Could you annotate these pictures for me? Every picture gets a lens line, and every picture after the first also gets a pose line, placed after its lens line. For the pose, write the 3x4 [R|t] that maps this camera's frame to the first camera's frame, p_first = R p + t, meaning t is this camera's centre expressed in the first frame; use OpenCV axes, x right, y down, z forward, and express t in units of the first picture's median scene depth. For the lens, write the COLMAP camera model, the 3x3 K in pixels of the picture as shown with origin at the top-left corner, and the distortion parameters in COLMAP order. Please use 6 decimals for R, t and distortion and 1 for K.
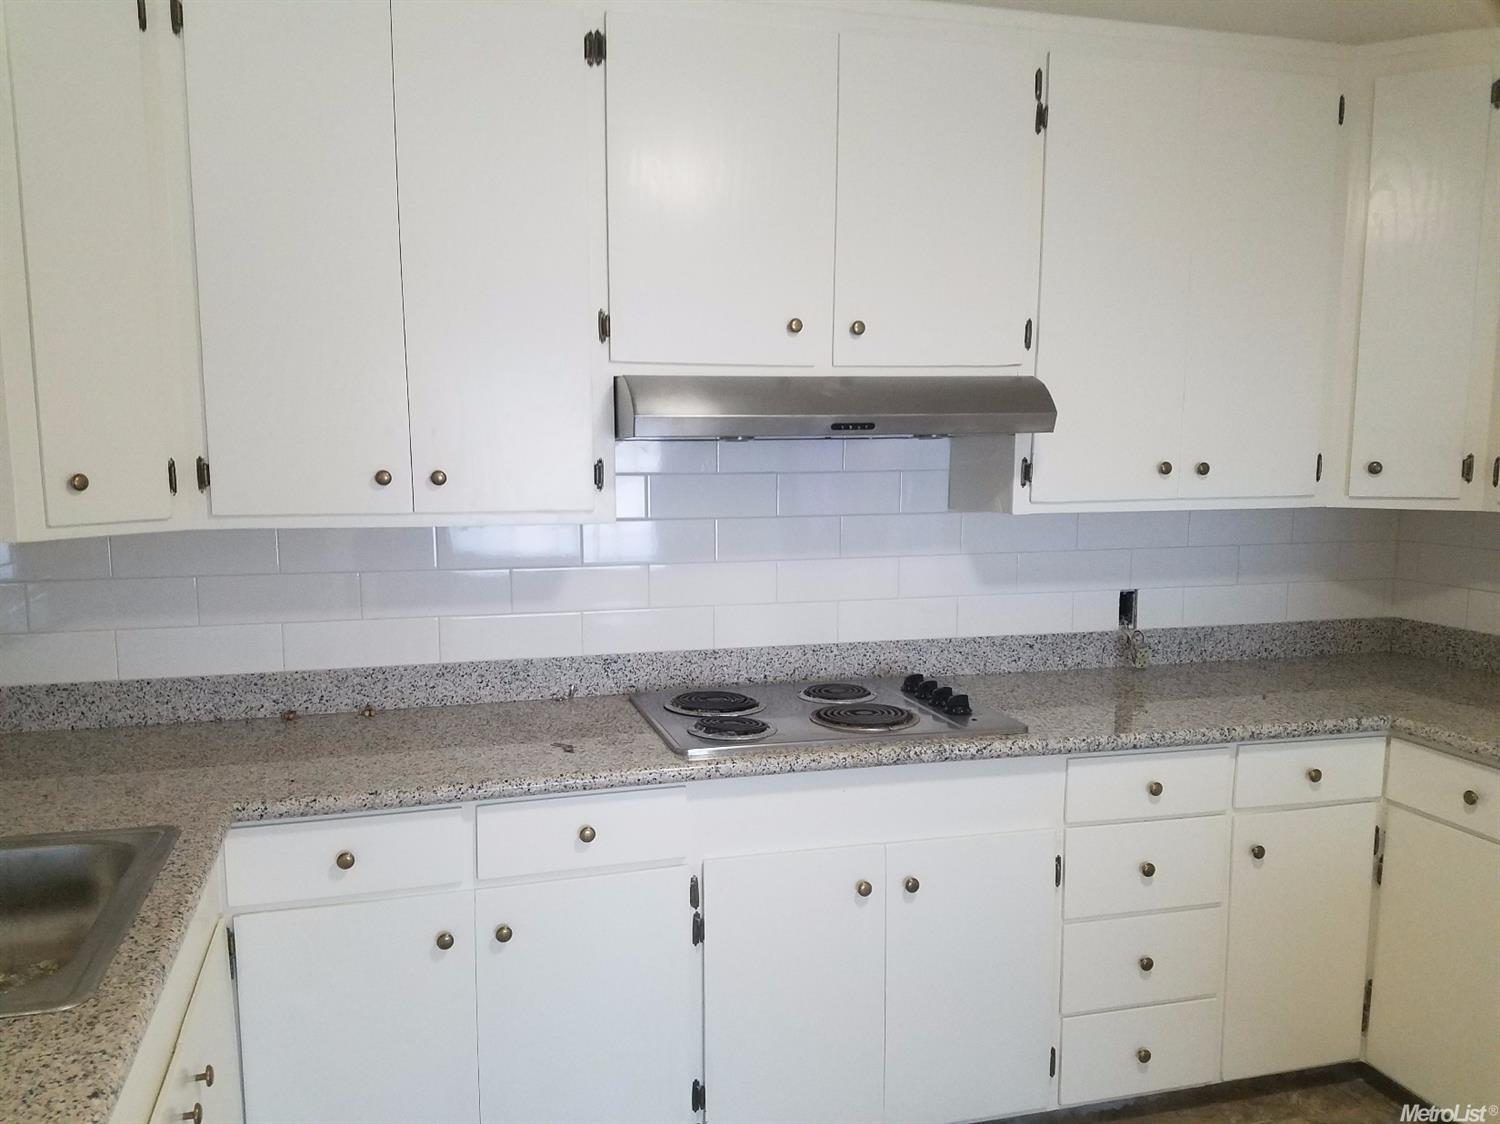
lens RADIAL K [[1189.4, 0, 719.8], [0, 1189.4, 607.0], [0, 0, 1]] dist [0.104200, -0.118212]
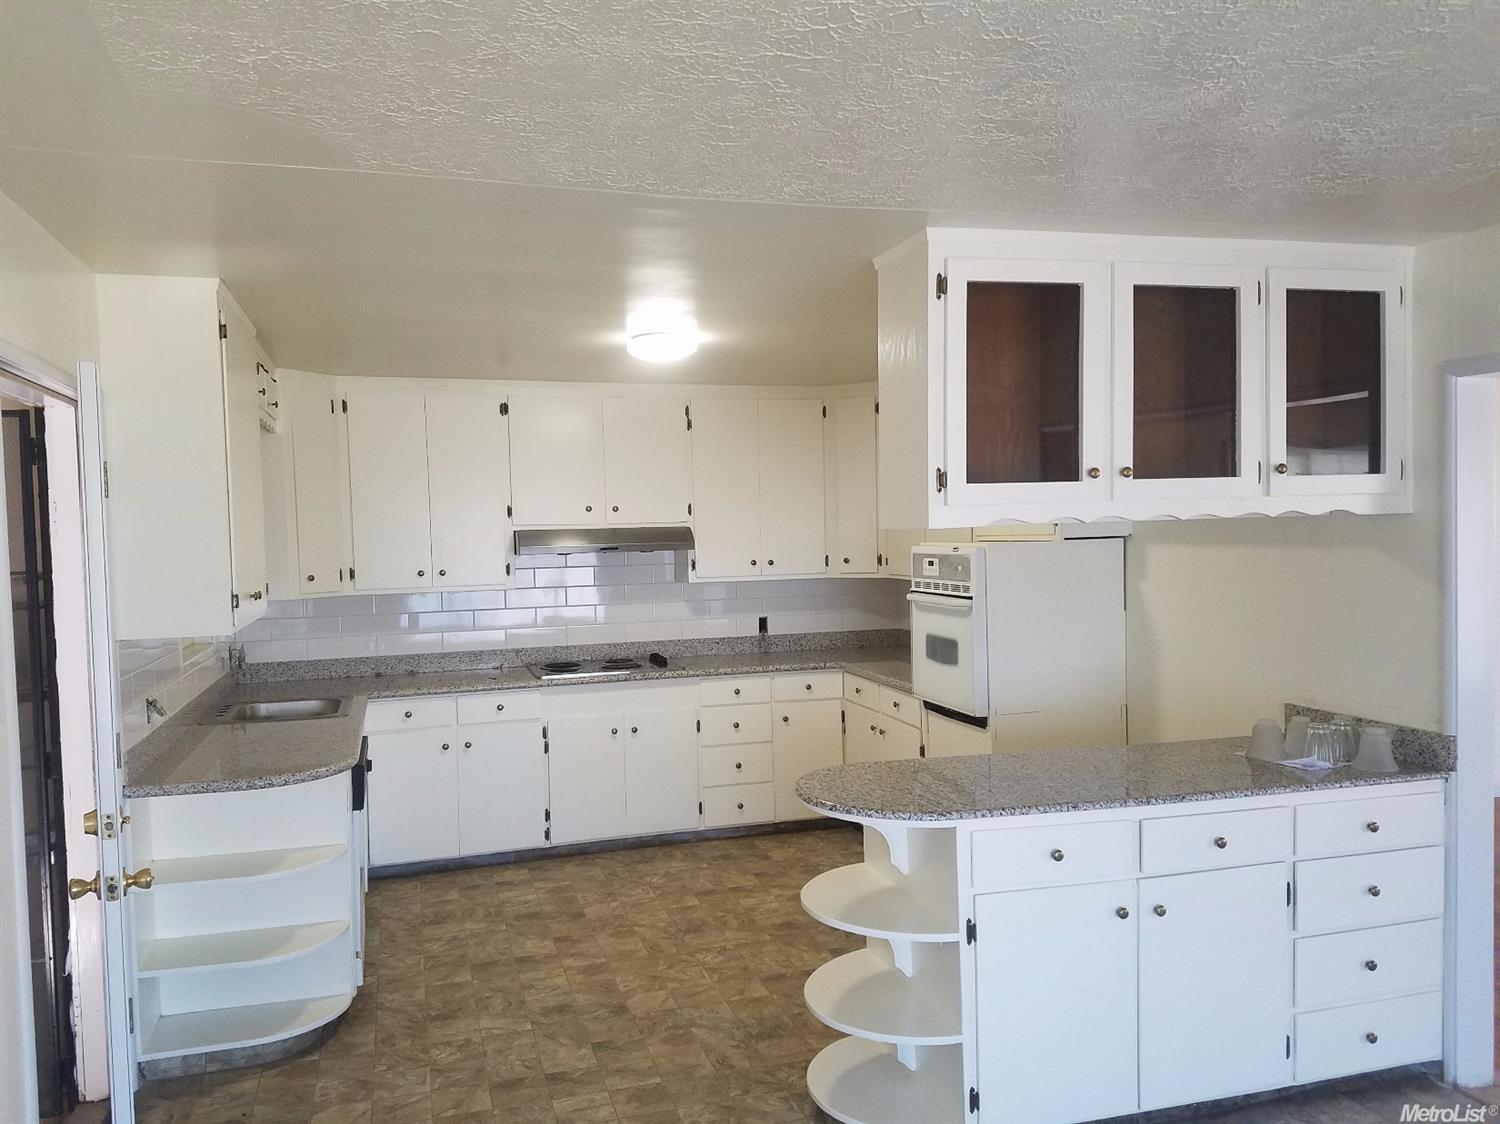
lens RADIAL K [[1158.0, 0, 758.7], [0, 1158.0, 579.0], [0, 0, 1]] dist [0.107713, -0.310911]
pose [[0.999010, -0.021689, 0.038843, 0.290272], [0.025231, 0.995330, -0.093175, 0.130795], [-0.036641, 0.094063, 0.994892, -1.271895]]
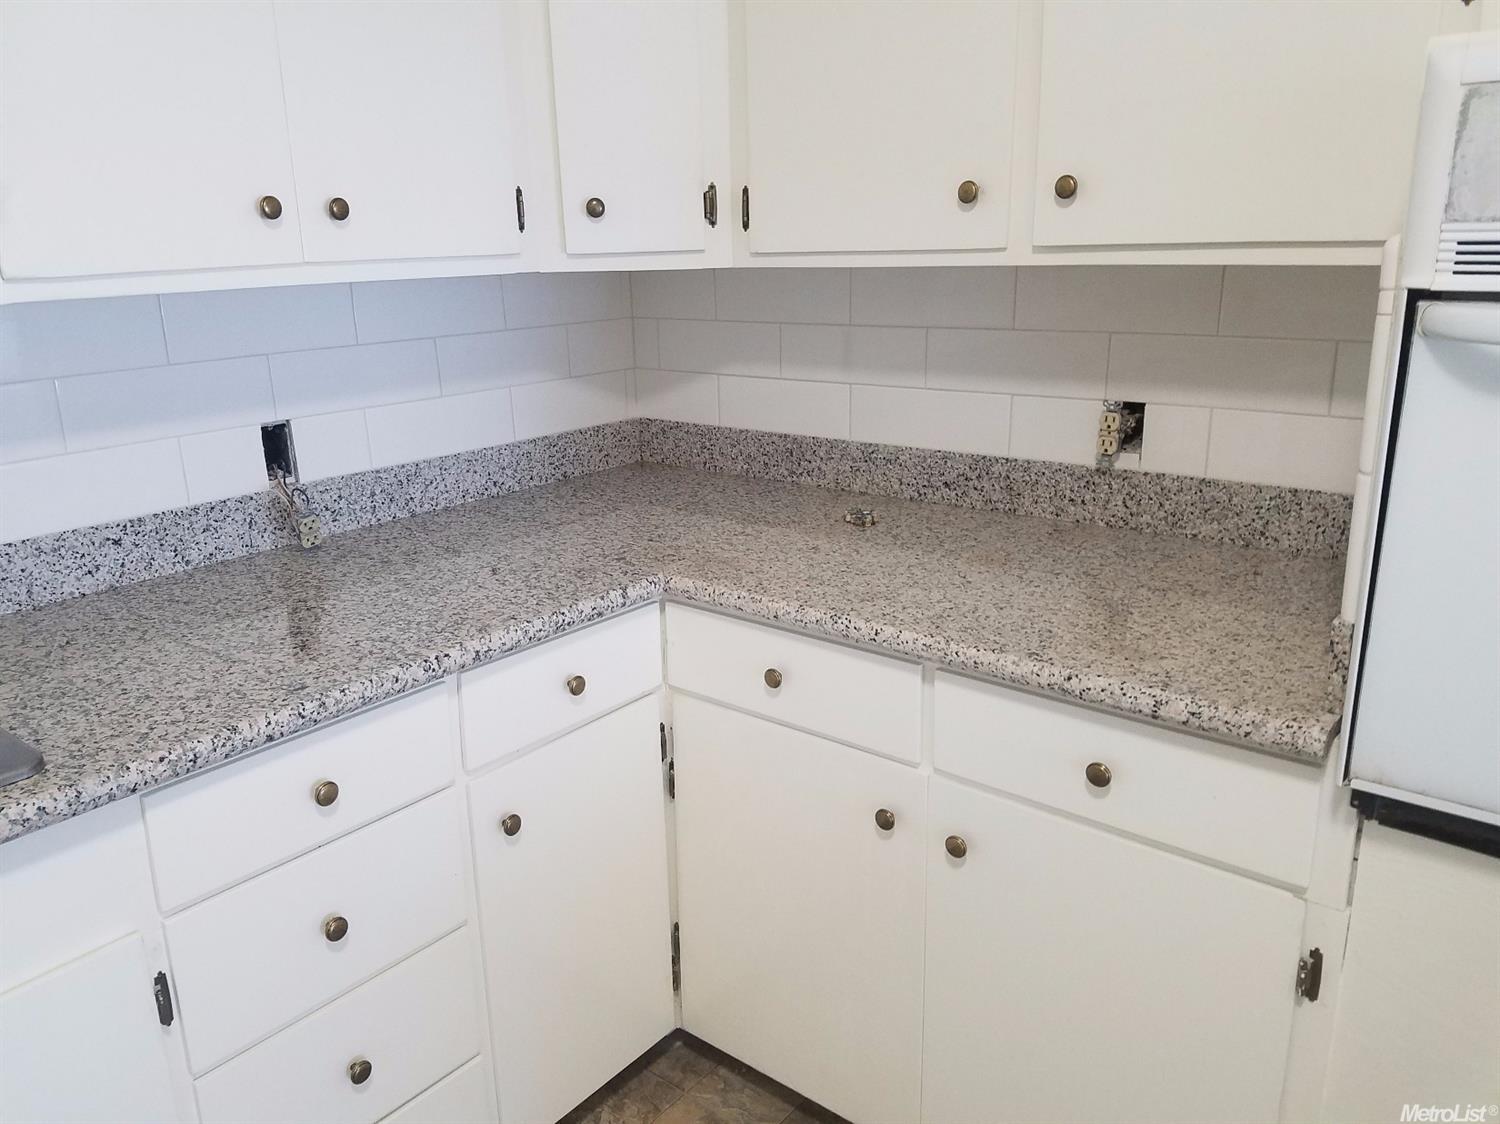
lens RADIAL K [[1158.0, 0, 758.7], [0, 1158.0, 579.0], [0, 0, 1]] dist [0.107713, -0.310911]
pose [[0.807381, -0.187092, 0.559582, 0.218717], [0.102213, 0.978407, 0.179647, -0.020734], [-0.581109, -0.087847, 0.809071, 0.418019]]
